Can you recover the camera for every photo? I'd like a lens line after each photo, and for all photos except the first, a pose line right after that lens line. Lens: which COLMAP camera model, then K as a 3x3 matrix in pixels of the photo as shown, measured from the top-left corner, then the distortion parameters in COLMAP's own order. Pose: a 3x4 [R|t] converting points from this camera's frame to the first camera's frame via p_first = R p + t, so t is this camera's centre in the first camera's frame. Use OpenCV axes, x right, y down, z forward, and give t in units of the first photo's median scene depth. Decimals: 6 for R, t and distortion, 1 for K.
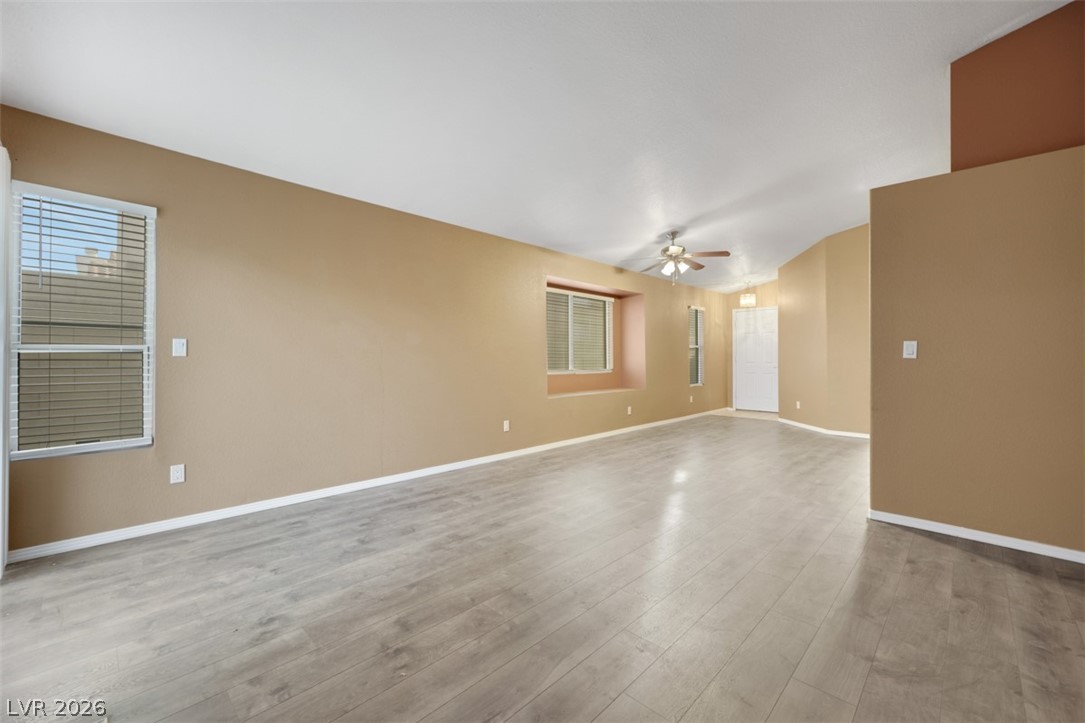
lens RADIAL K [[441.3, 0, 545.5], [0, 441.3, 358.1], [0, 0, 1]] dist [-0.000493, -0.000024]
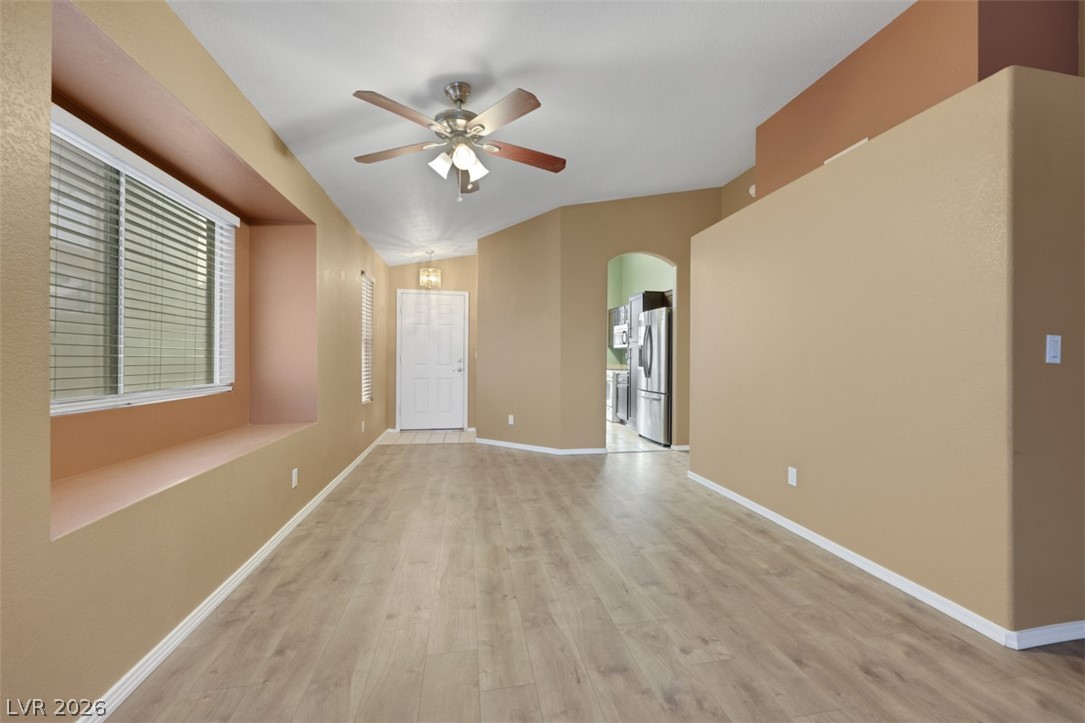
lens RADIAL K [[441.3, 0, 545.5], [0, 441.3, 358.1], [0, 0, 1]] dist [-0.000493, -0.000024]
pose [[0.566003, 0.003561, 0.824396, -0.028826], [-0.005463, 0.999985, -0.000569, -0.001185], [-0.824385, -0.004181, 0.566014, 0.503032]]
